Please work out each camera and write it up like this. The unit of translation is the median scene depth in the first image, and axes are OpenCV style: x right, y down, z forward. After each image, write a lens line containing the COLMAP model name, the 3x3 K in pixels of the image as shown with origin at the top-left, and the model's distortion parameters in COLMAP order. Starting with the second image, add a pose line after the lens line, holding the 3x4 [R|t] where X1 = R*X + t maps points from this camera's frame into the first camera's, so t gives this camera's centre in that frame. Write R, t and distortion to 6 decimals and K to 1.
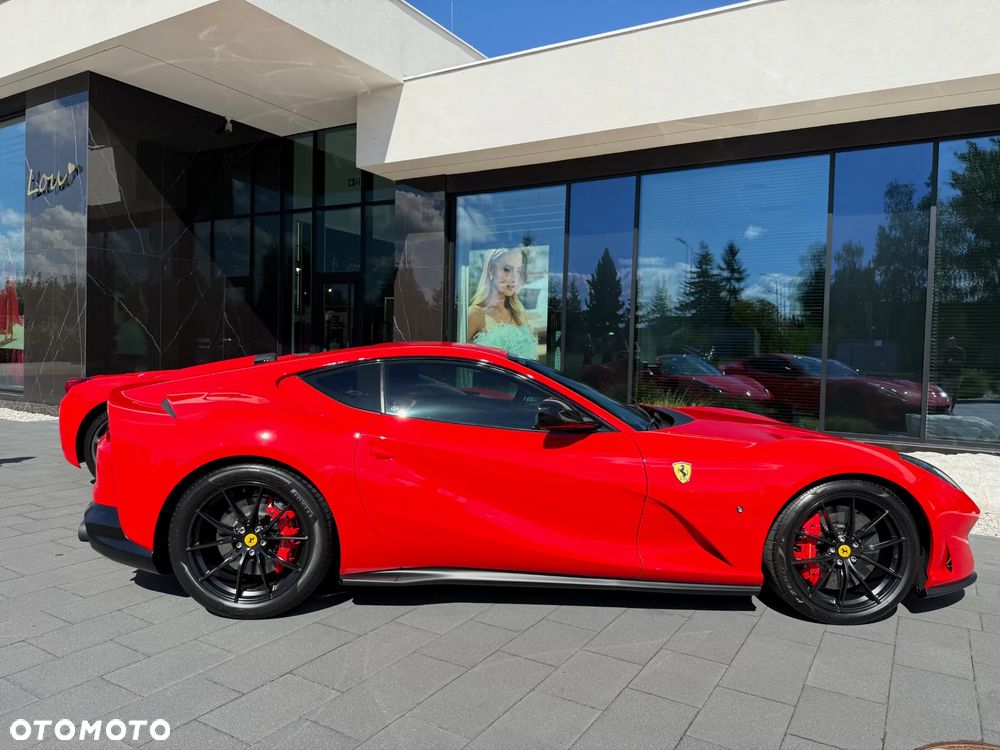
lens RADIAL K [[712.7, 0, 506.7], [0, 712.7, 385.3], [0, 0, 1]] dist [0.029838, -0.062767]
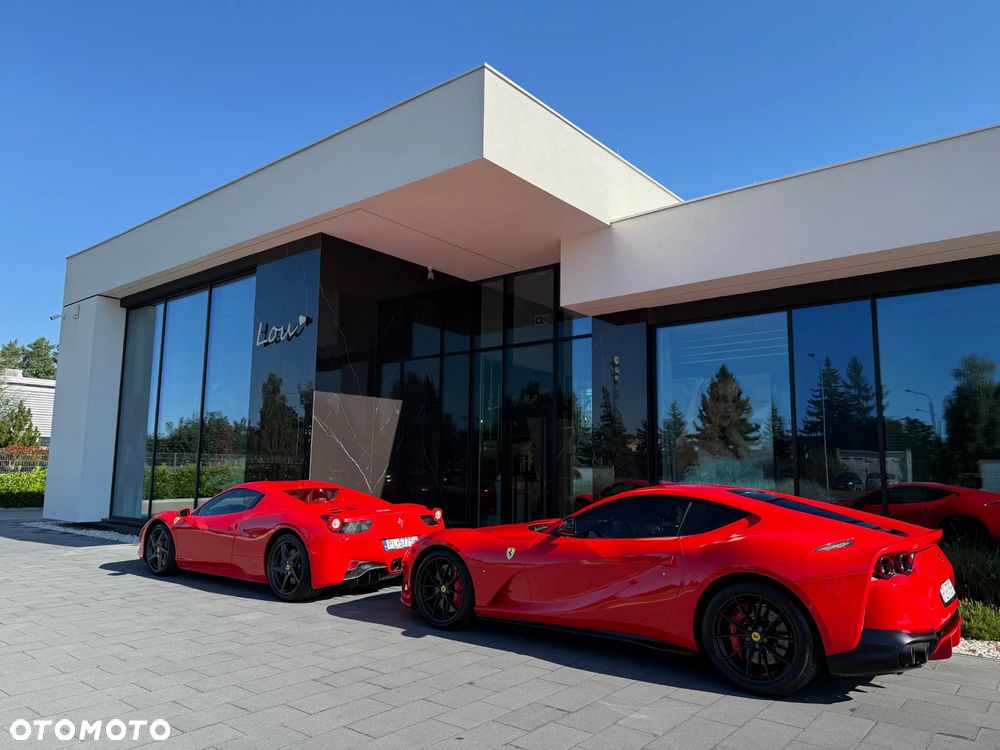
lens RADIAL K [[712.7, 0, 492.7], [0, 712.7, 370.2], [0, 0, 1]] dist [0.029838, -0.062767]
pose [[0.986536, -0.038746, -0.158890, -0.144347], [0.006788, 0.980395, -0.196923, -0.014045], [0.163405, 0.193193, 0.967458, 0.013970]]
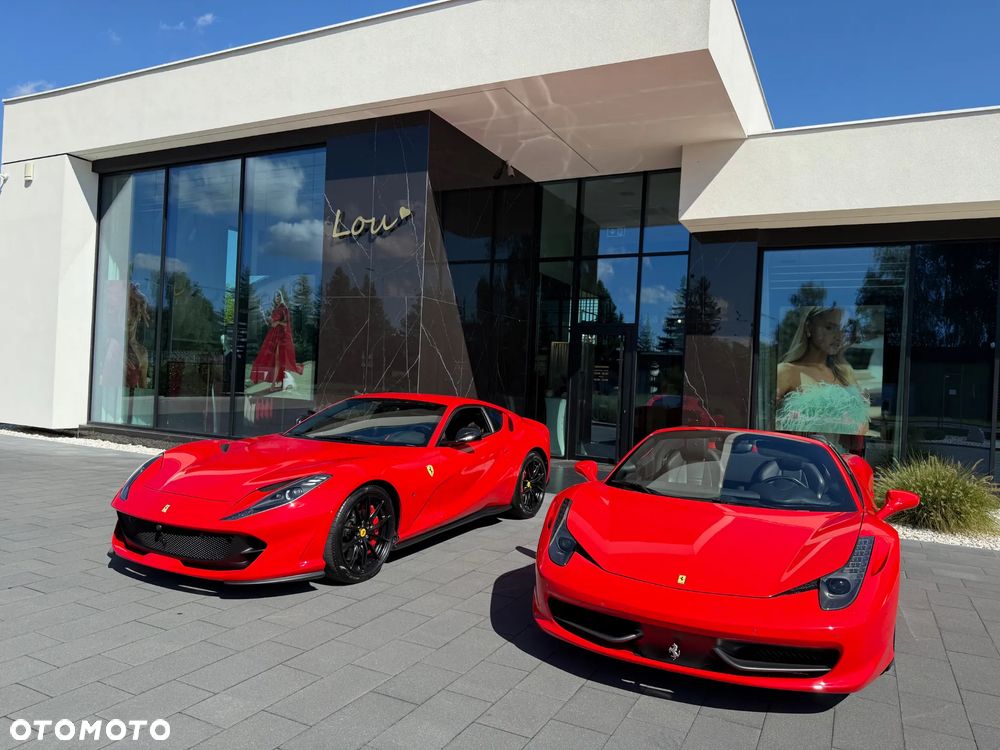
lens RADIAL K [[712.7, 0, 497.1], [0, 712.7, 381.2], [0, 0, 1]] dist [0.029838, -0.062767]
pose [[0.998246, 0.017792, 0.056458, -0.495790], [-0.015009, 0.998669, -0.049340, -0.034210], [-0.057261, 0.048406, 0.997185, 0.057722]]
